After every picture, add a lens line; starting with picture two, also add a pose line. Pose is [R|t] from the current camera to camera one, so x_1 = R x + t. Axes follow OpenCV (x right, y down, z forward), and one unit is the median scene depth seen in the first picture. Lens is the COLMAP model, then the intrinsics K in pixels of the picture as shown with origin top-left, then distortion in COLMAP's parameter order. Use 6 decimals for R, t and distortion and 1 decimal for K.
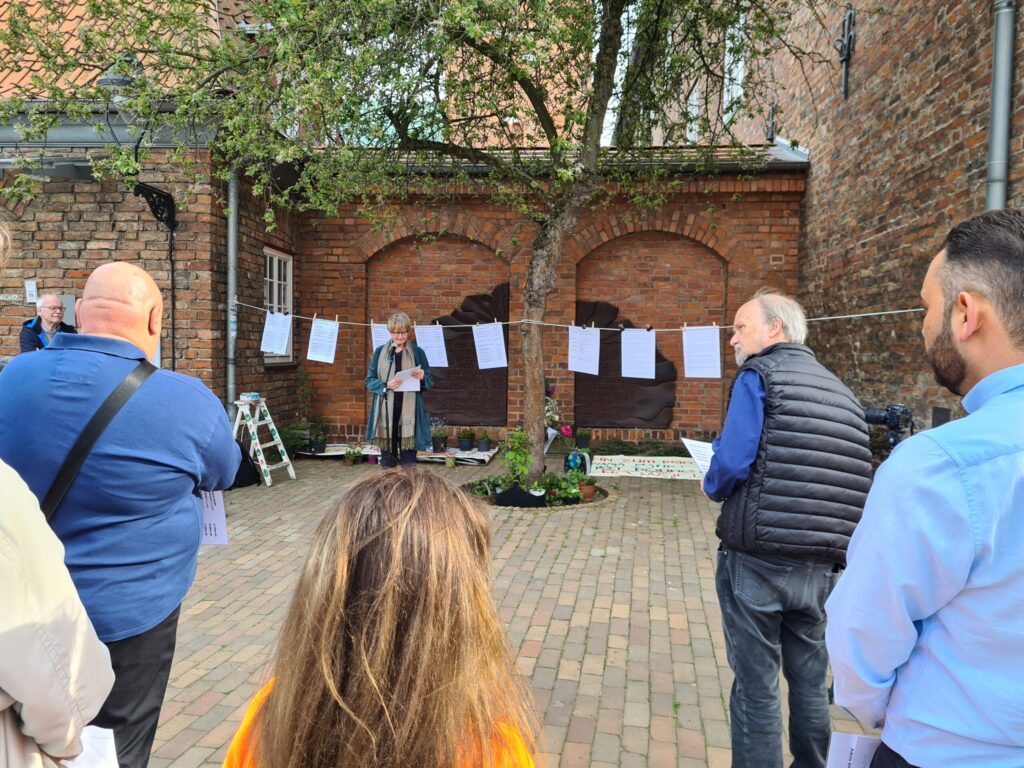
lens RADIAL K [[775.2, 0, 512.4], [0, 775.2, 383.5], [0, 0, 1]] dist [0.028633, -0.006430]
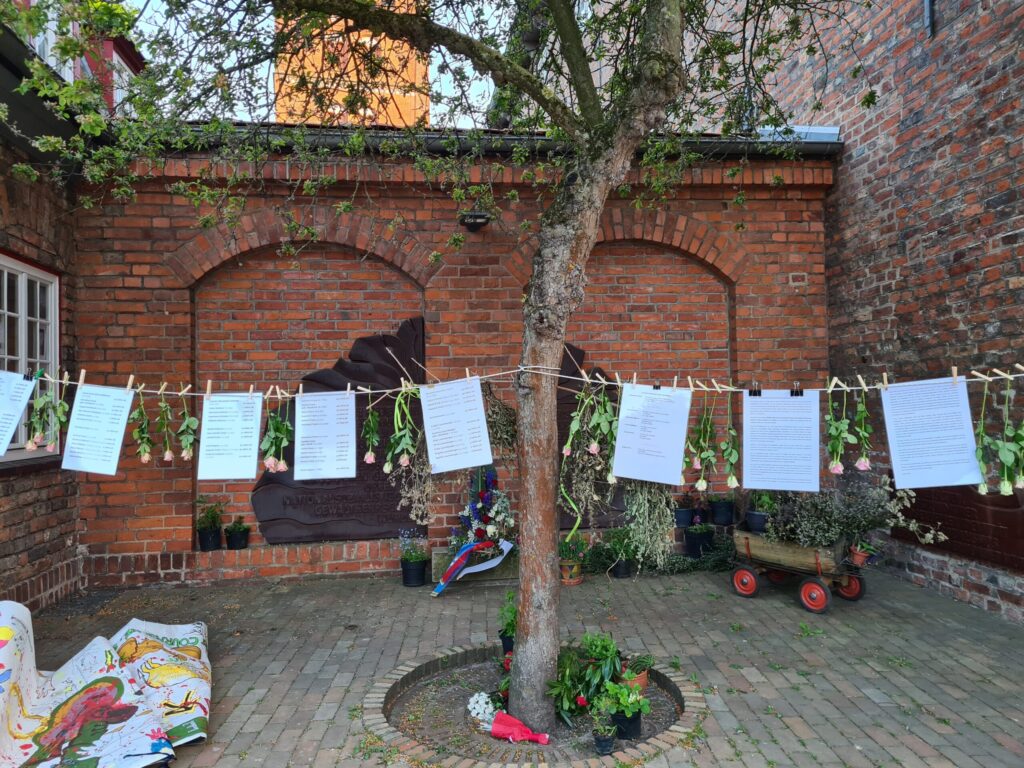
lens RADIAL K [[775.2, 0, 511.7], [0, 775.2, 381.5], [0, 0, 1]] dist [0.028633, -0.006430]
pose [[0.978847, -0.030109, 0.202364, -0.067634], [0.045474, 0.996389, -0.071708, -0.025385], [-0.199474, 0.079393, 0.976682, 0.356846]]
